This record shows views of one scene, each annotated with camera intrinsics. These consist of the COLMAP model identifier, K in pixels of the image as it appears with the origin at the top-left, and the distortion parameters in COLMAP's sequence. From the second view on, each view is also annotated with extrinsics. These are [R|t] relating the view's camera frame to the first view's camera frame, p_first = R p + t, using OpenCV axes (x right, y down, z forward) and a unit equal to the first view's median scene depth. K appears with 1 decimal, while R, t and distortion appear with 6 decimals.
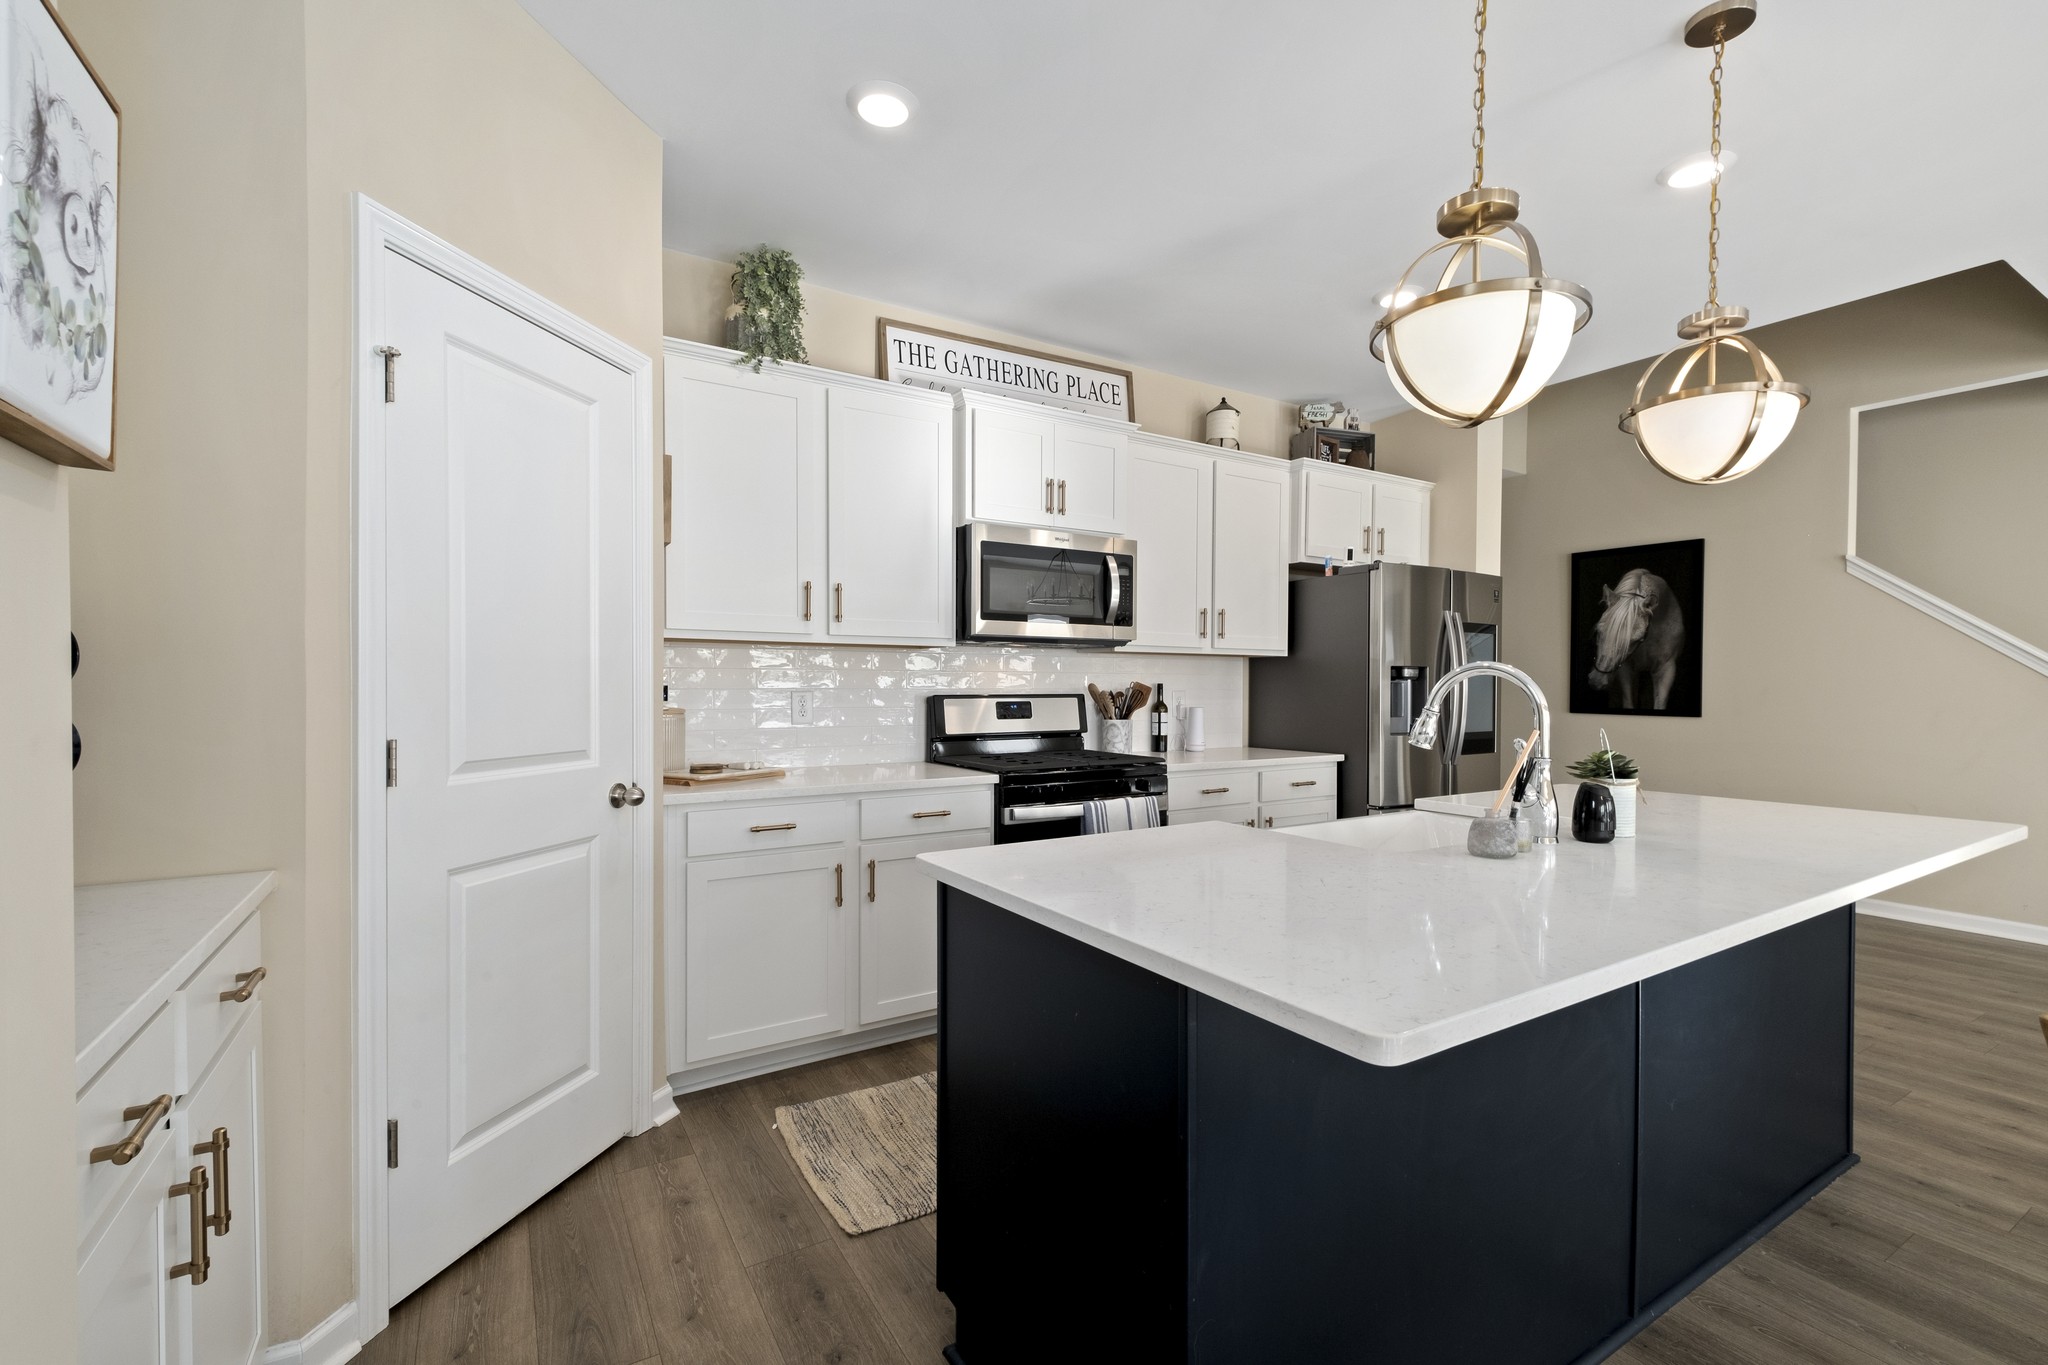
lens RADIAL K [[877.1, 0, 1030.1], [0, 877.1, 714.2], [0, 0, 1]] dist [0.012120, -0.010003]
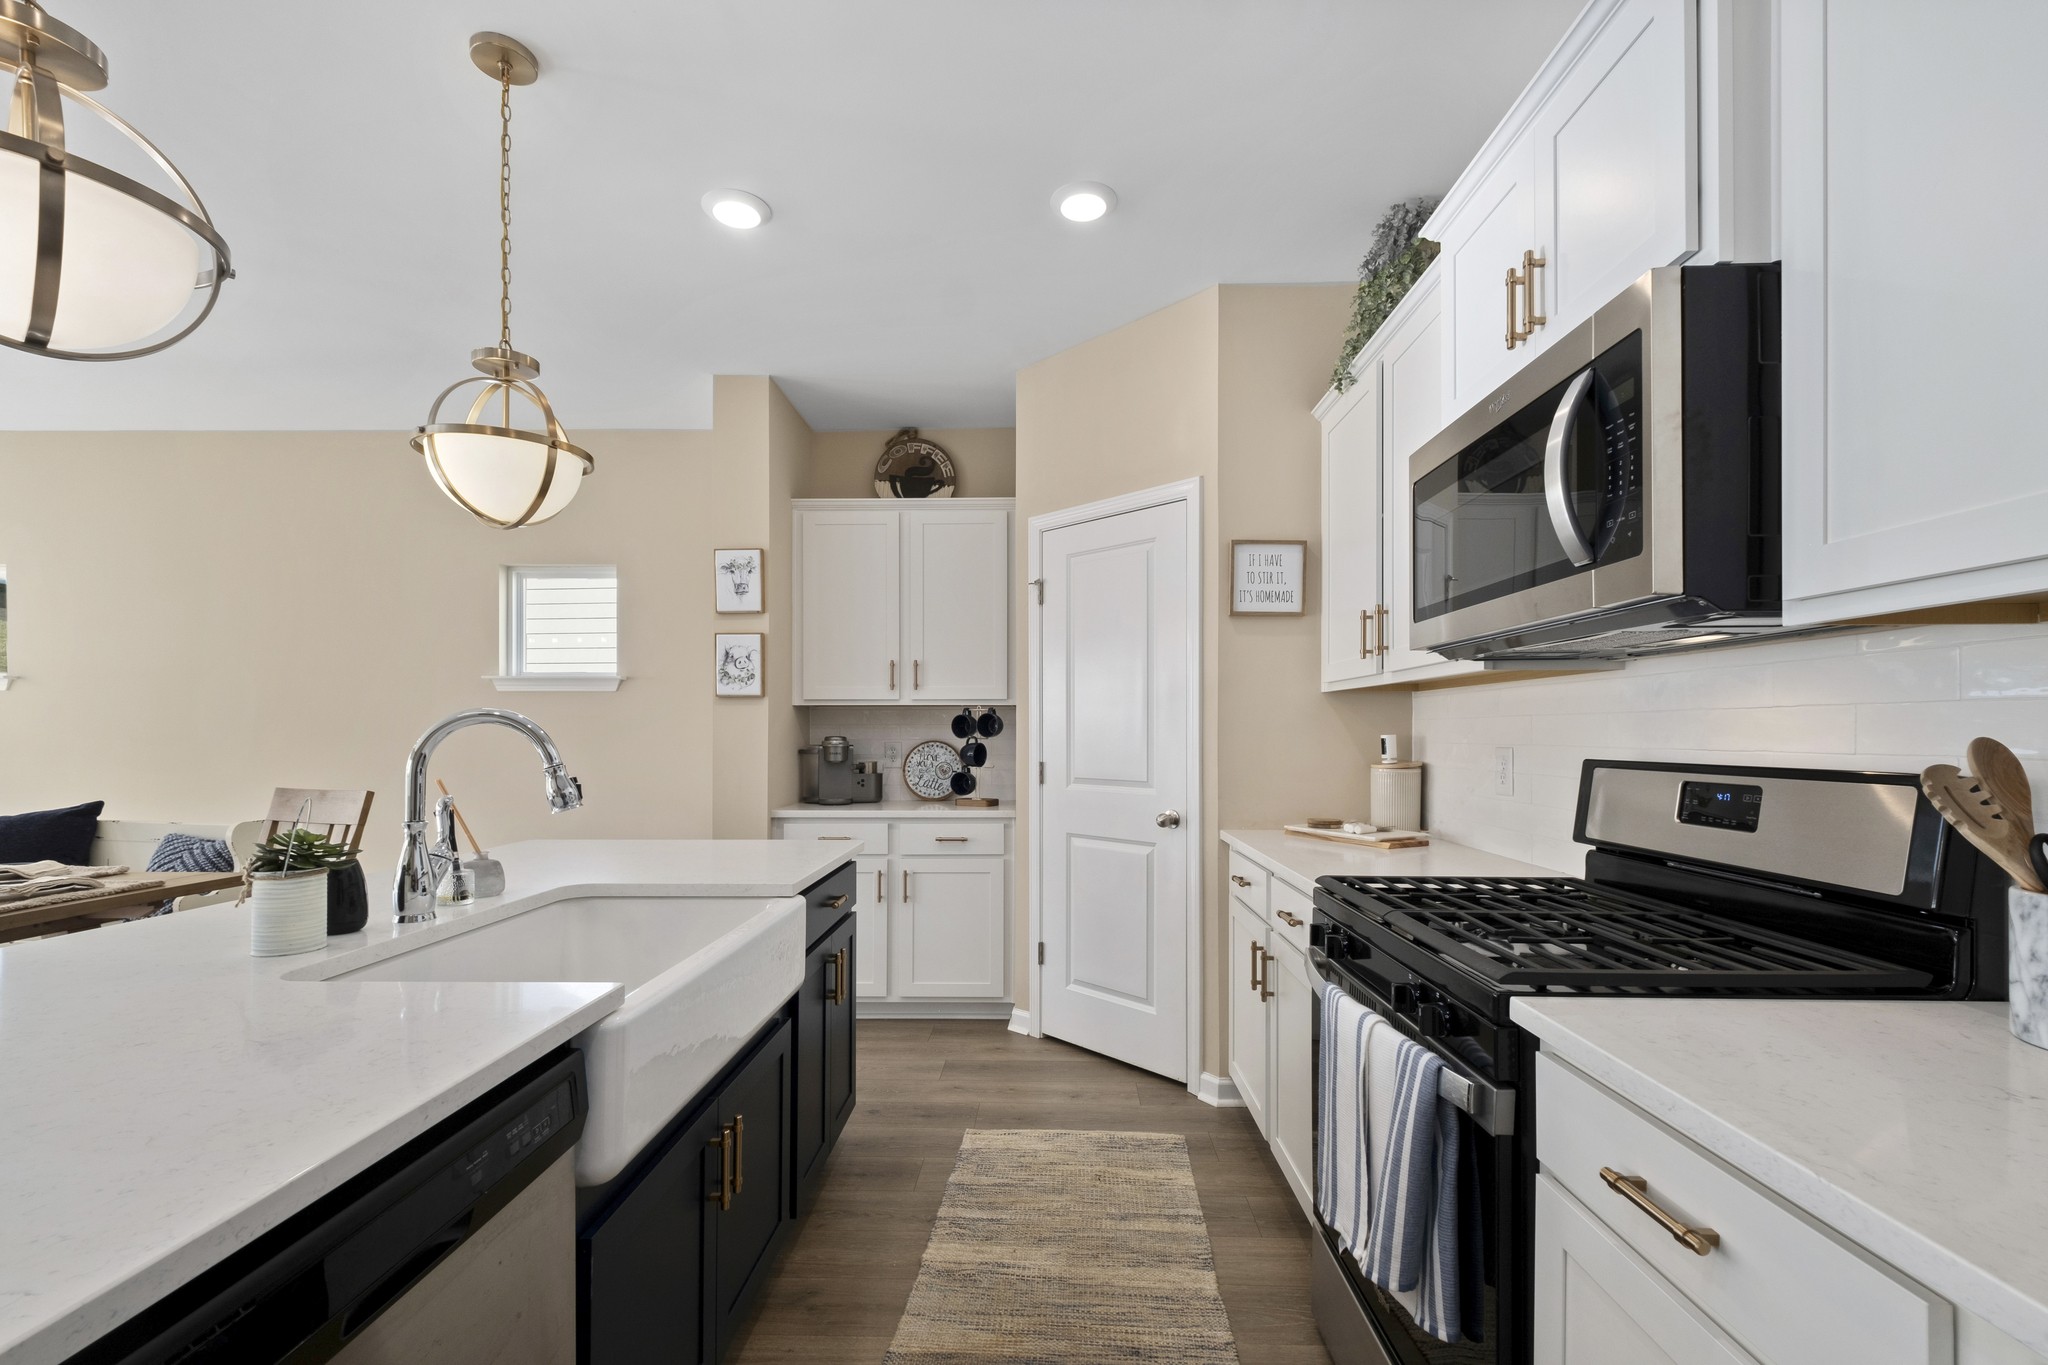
lens RADIAL K [[875.7, 0, 1030.0], [0, 875.7, 727.6], [0, 0, 1]] dist [0.000516, -0.010078]
pose [[-0.548430, -0.002206, -0.836194, 0.497249], [-0.022509, 0.999673, 0.012126, -0.038738], [0.835894, 0.025472, -0.548300, 1.001149]]
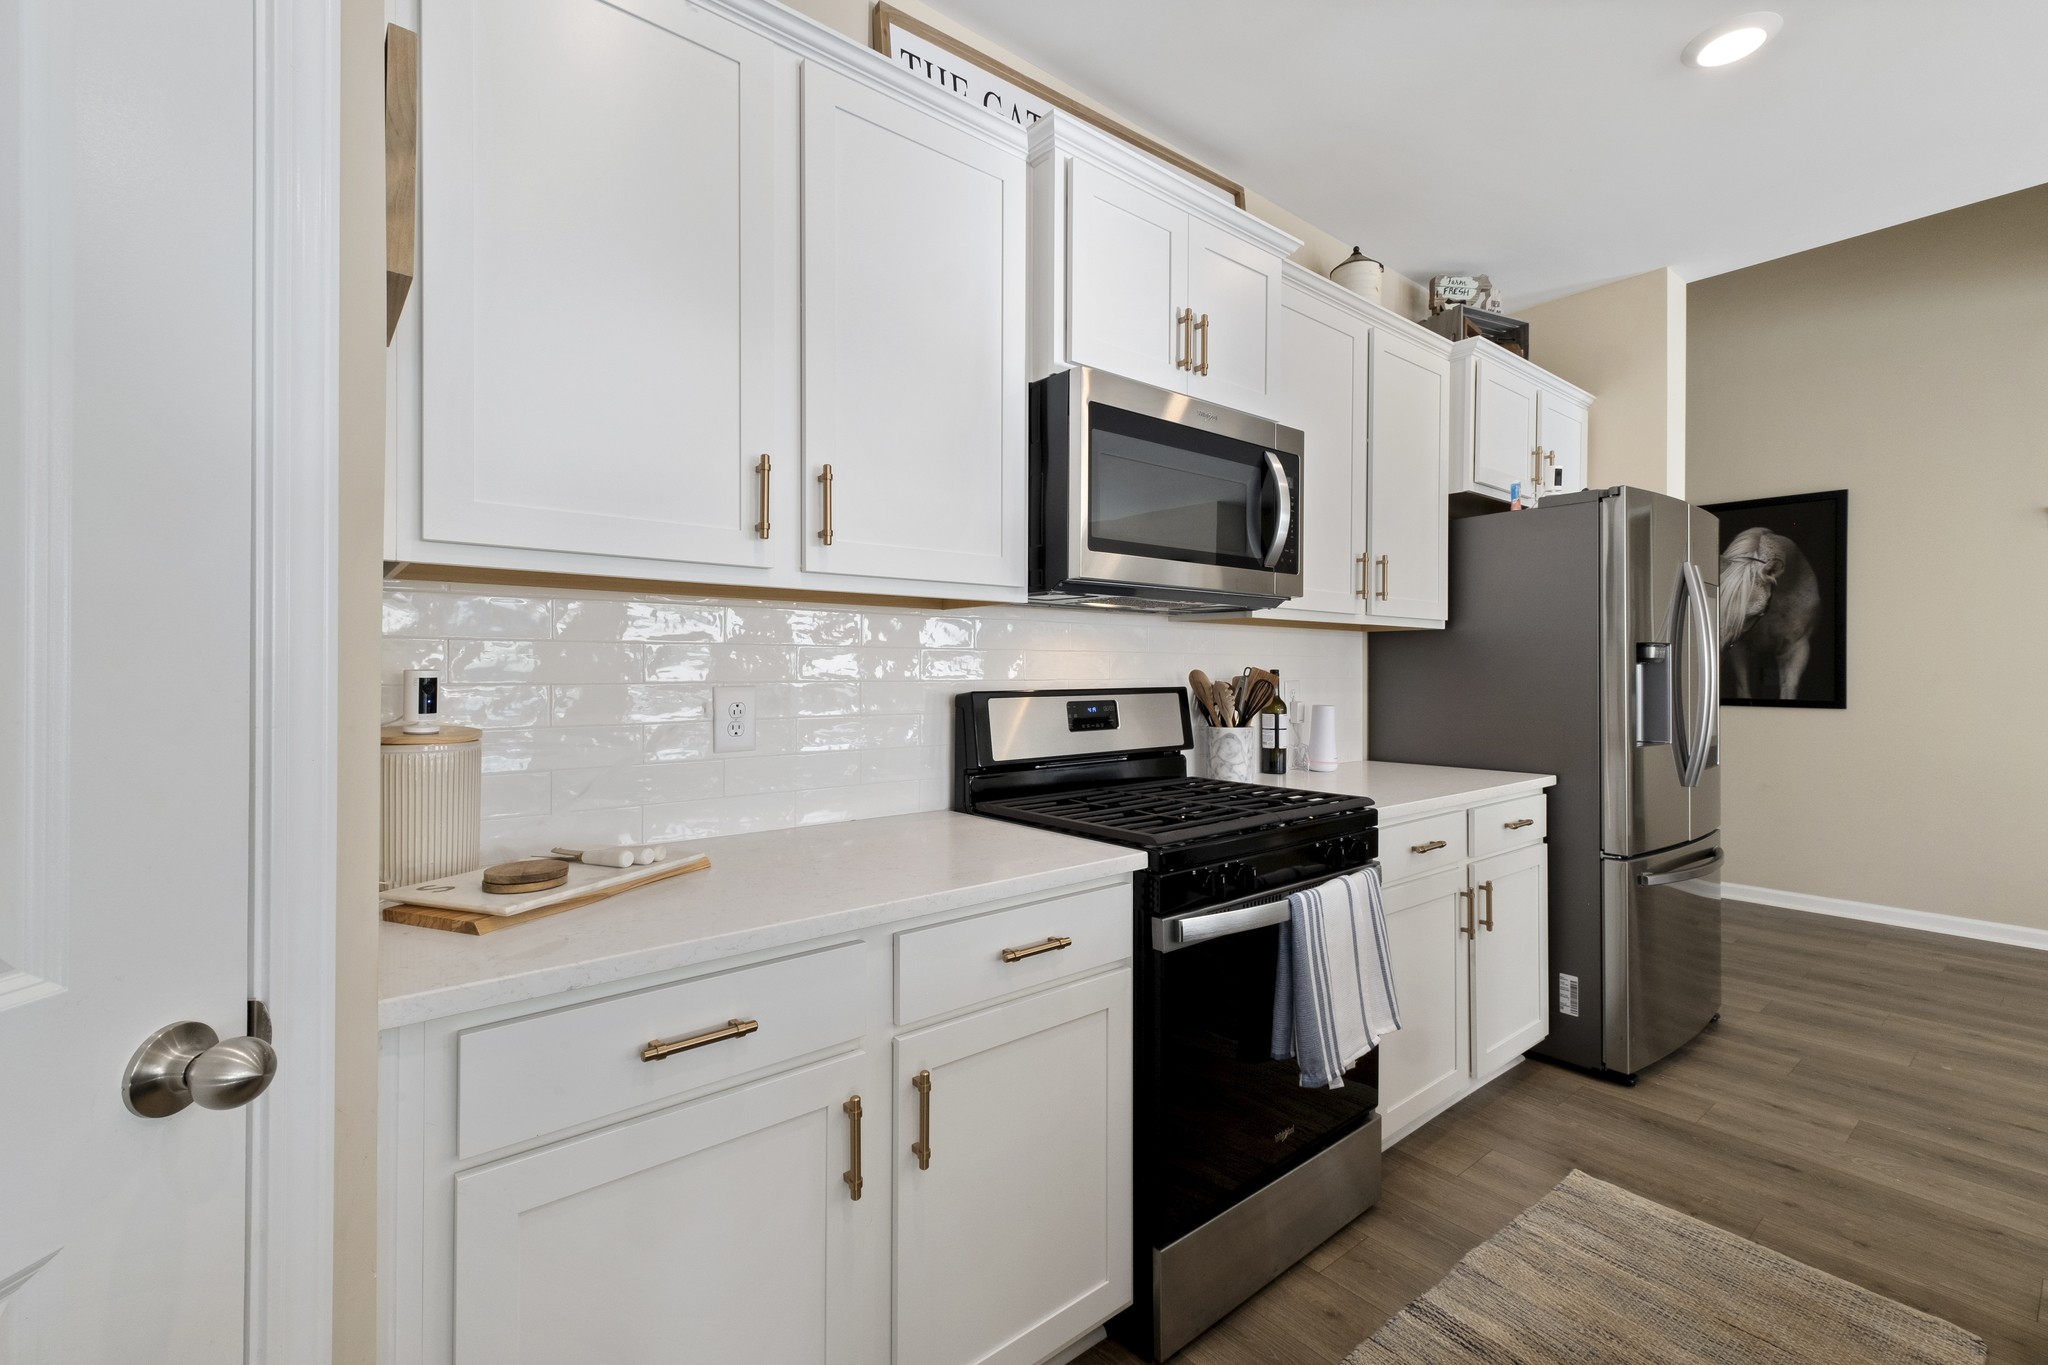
lens RADIAL K [[880.5, 0, 1018.1], [0, 880.5, 676.9], [0, 0, 1]] dist [0.023430, -0.010160]
pose [[0.992096, -0.004088, 0.125417, -0.149446], [0.007402, 0.999635, -0.025967, -0.016333], [-0.125265, 0.026690, 0.991764, 0.435217]]
